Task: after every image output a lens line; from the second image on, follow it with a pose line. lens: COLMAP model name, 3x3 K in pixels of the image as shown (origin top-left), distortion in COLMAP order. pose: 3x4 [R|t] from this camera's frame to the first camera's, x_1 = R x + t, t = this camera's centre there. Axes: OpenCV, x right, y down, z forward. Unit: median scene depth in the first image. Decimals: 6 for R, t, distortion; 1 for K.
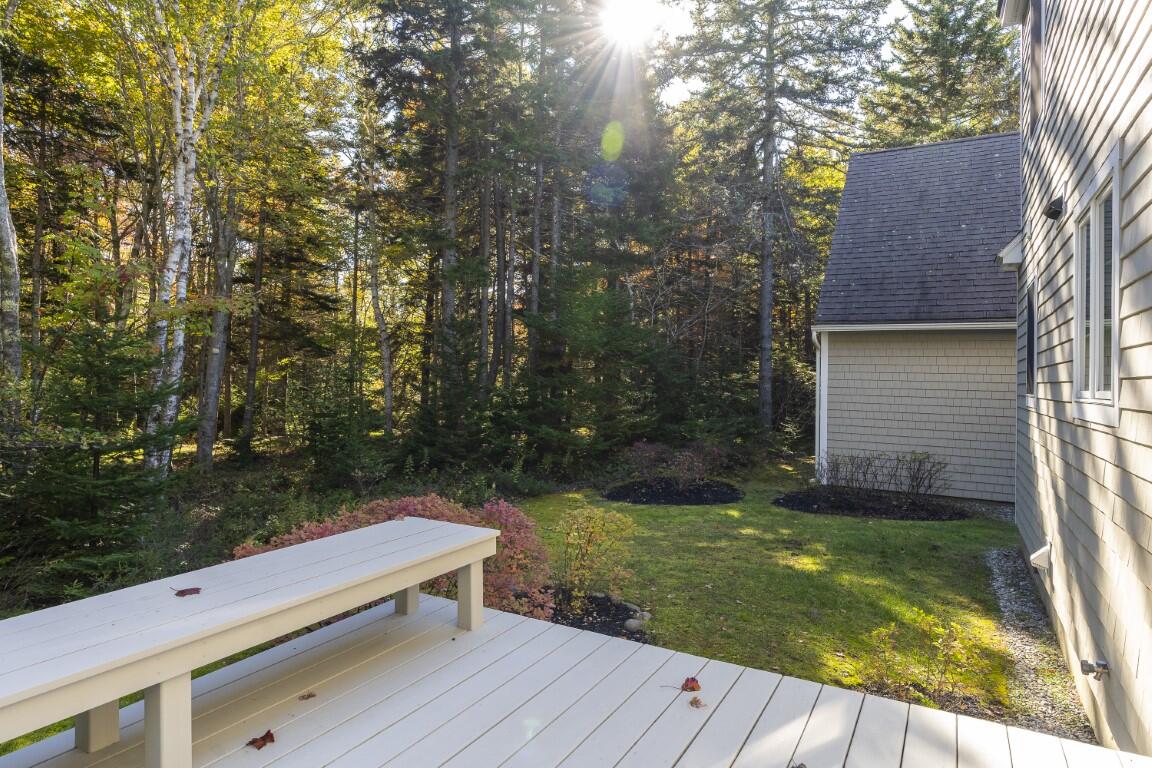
lens RADIAL K [[674.0, 0, 576.3], [0, 674.0, 381.0], [0, 0, 1]] dist [0.002233, -0.000250]
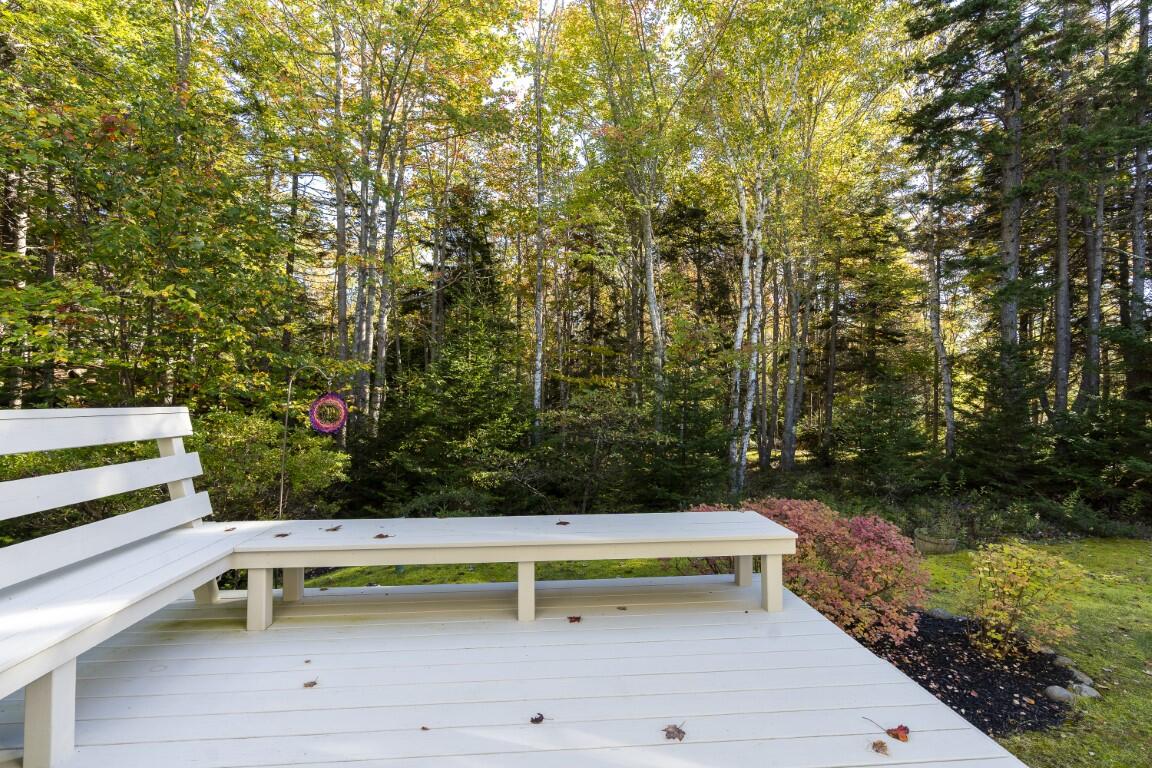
lens RADIAL K [[528.7, 0, 578.3], [0, 528.7, 389.3], [0, 0, 1]] dist [0.002896, 0.000315]
pose [[0.565709, -0.021383, -0.824328, 0.127828], [-0.001758, 0.999630, -0.027137, -0.000119], [0.824603, 0.016801, 0.565462, 0.051962]]
